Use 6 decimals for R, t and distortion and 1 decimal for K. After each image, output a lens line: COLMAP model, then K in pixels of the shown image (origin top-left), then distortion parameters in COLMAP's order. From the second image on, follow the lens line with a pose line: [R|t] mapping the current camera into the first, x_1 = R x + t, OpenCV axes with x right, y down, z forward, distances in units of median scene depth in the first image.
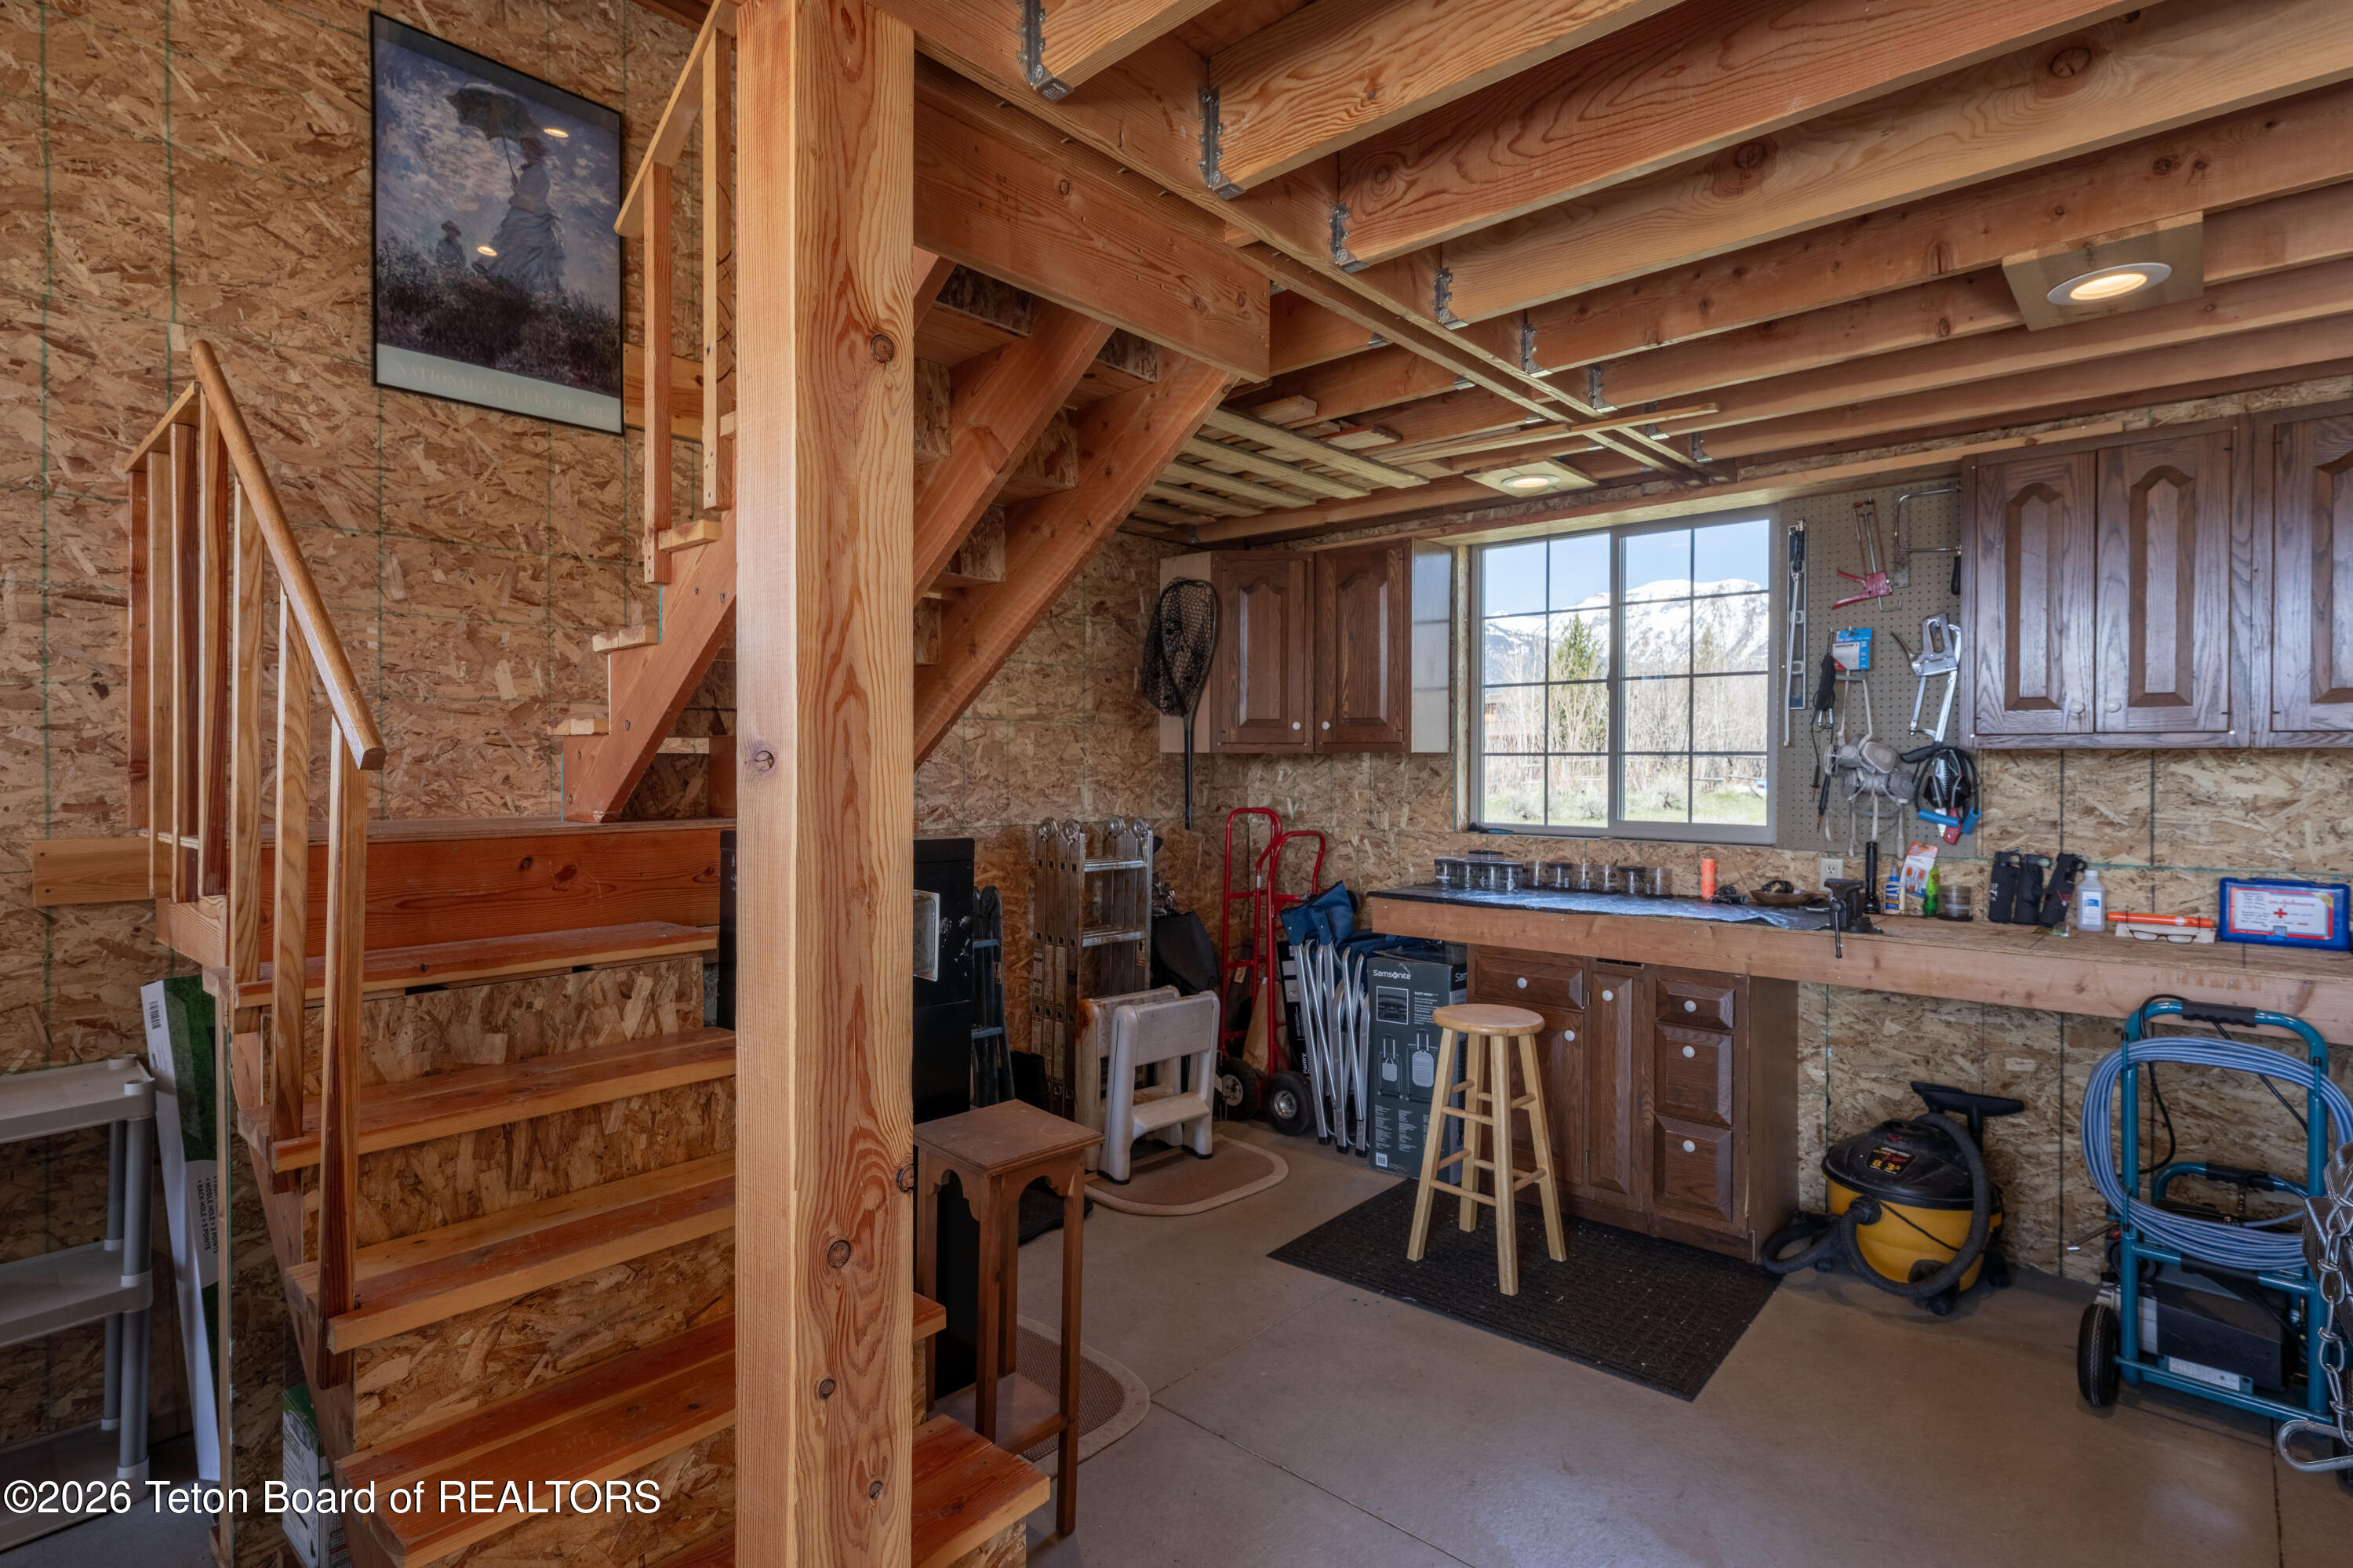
lens RADIAL K [[1156.1, 0, 1189.3], [0, 1156.1, 768.7], [0, 0, 1]] dist [-0.016648, -0.000073]
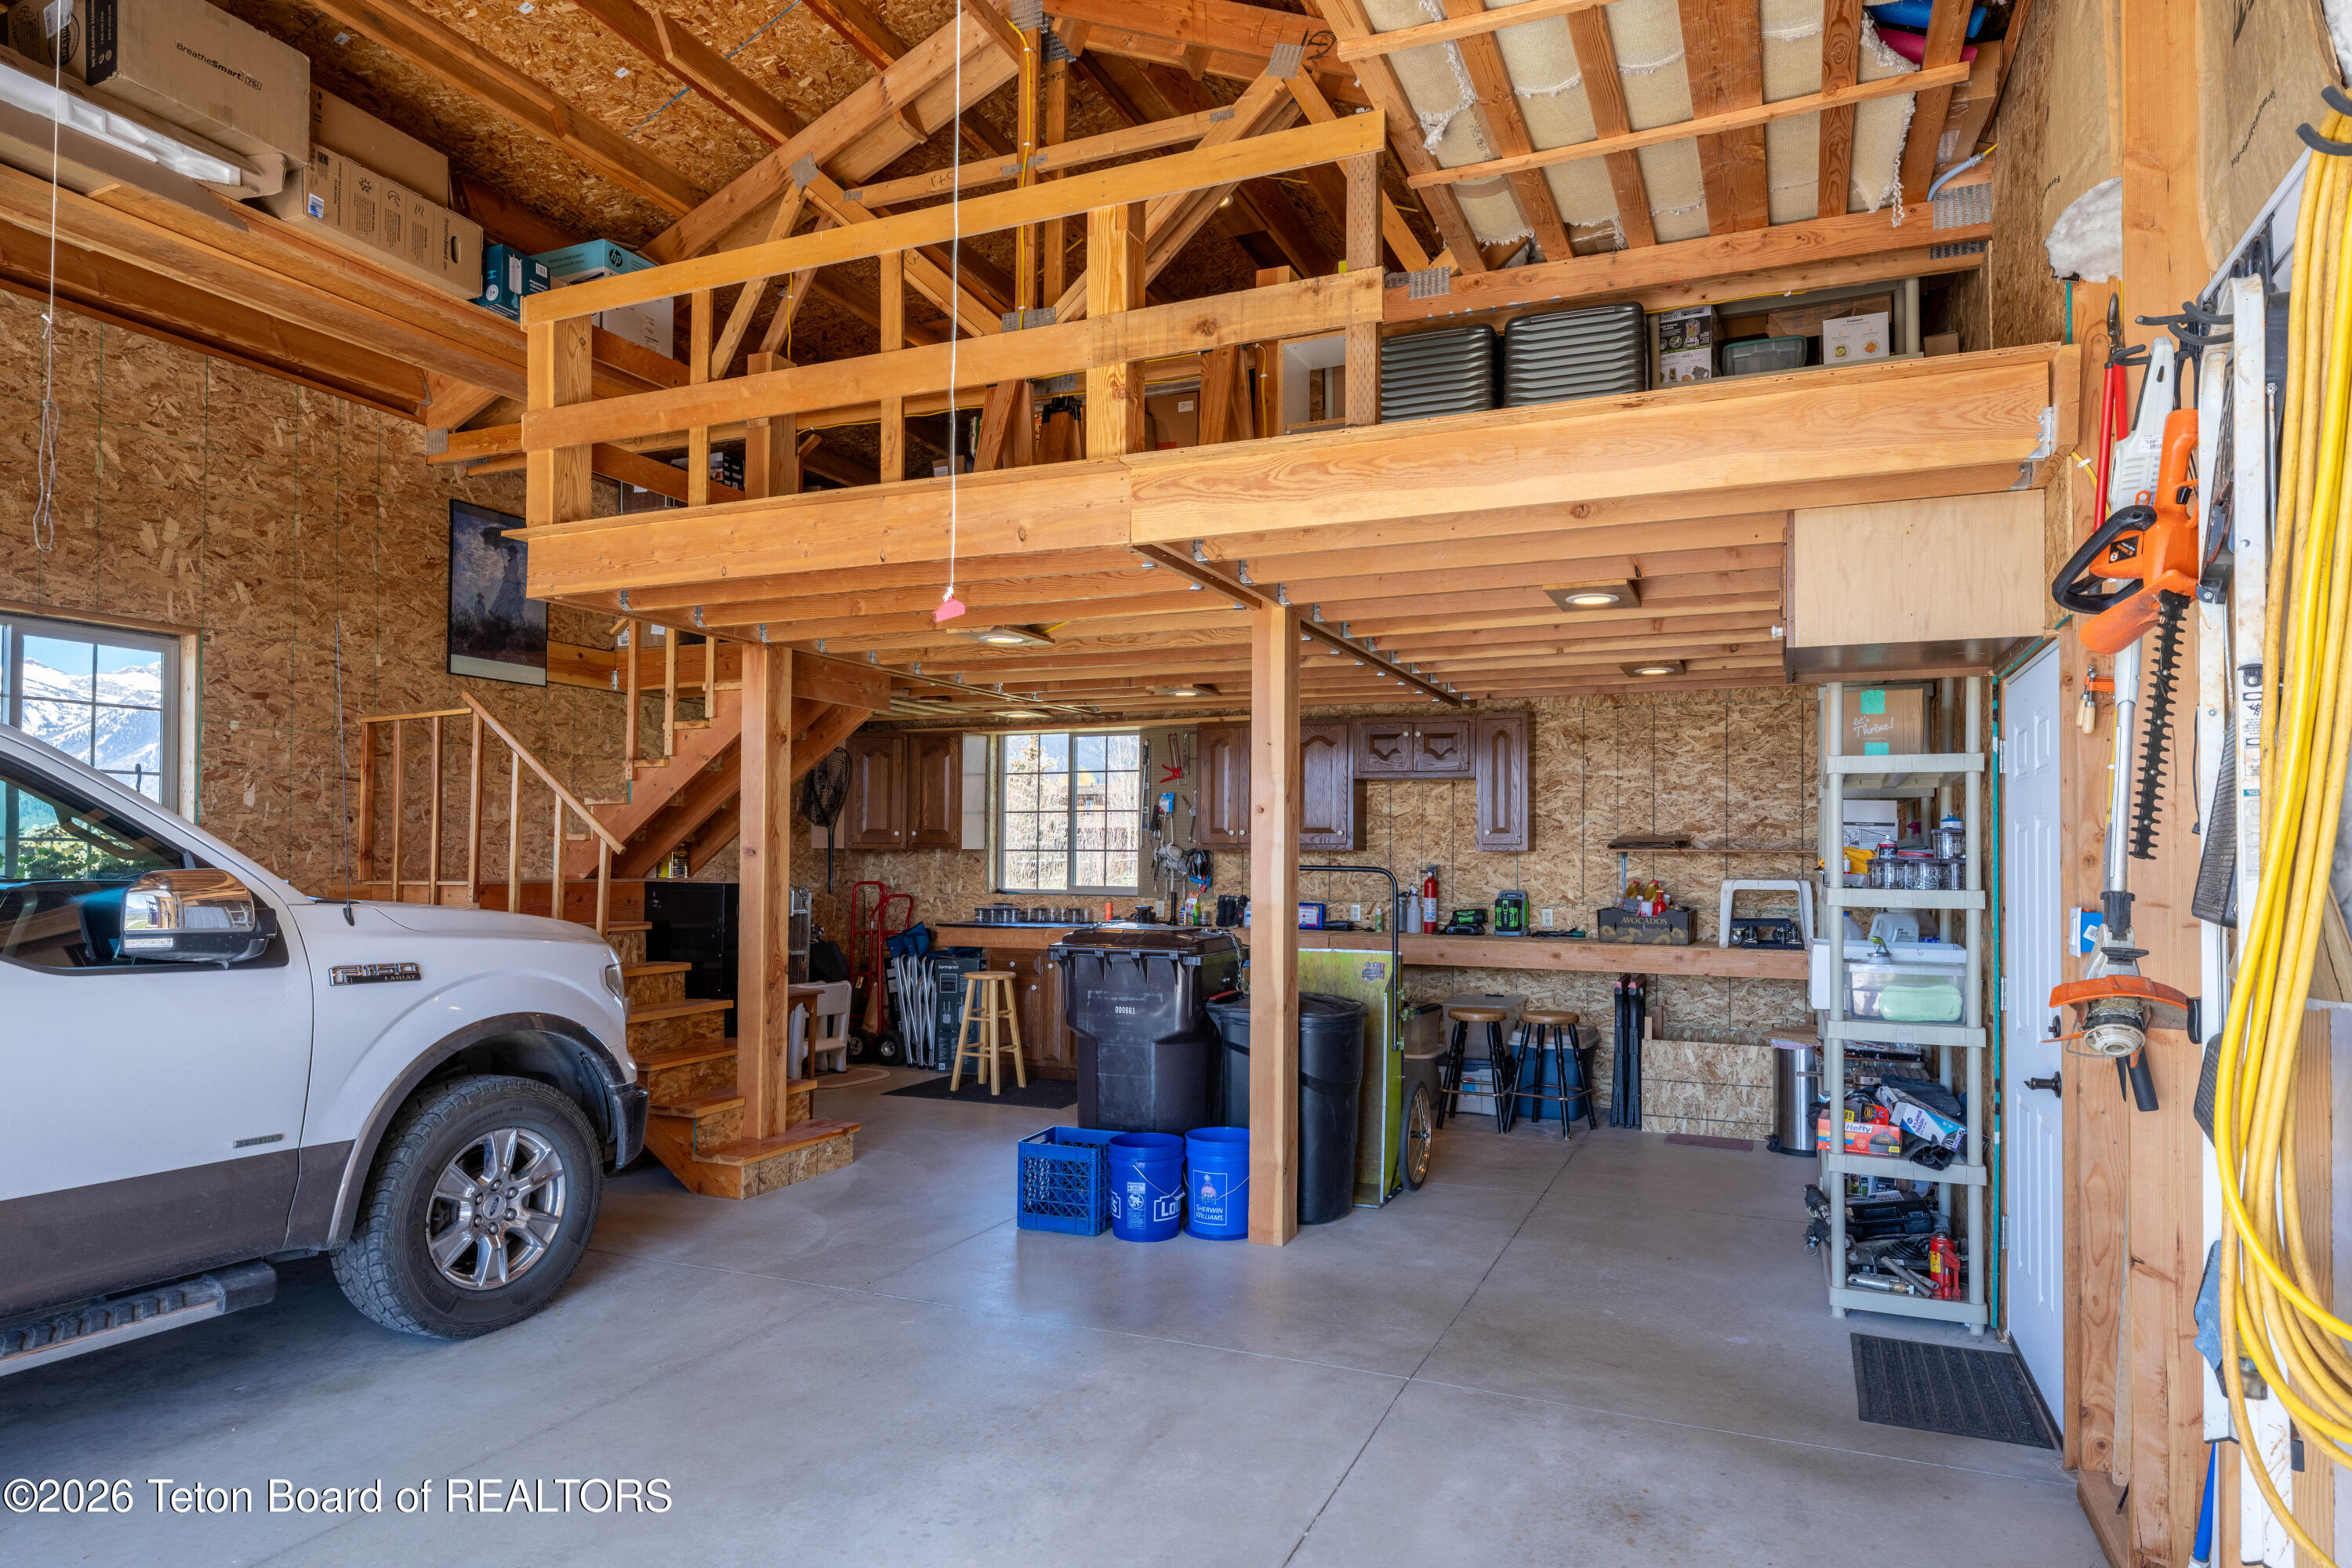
lens RADIAL K [[1337.5, 0, 1274.3], [0, 1337.5, 839.2], [0, 0, 1]] dist [0.007109, -0.000152]
pose [[0.931252, 0.009139, 0.364262, -0.120181], [-0.002758, 0.999834, -0.018034, 0.007227], [-0.364366, 0.015790, 0.931122, -1.169824]]
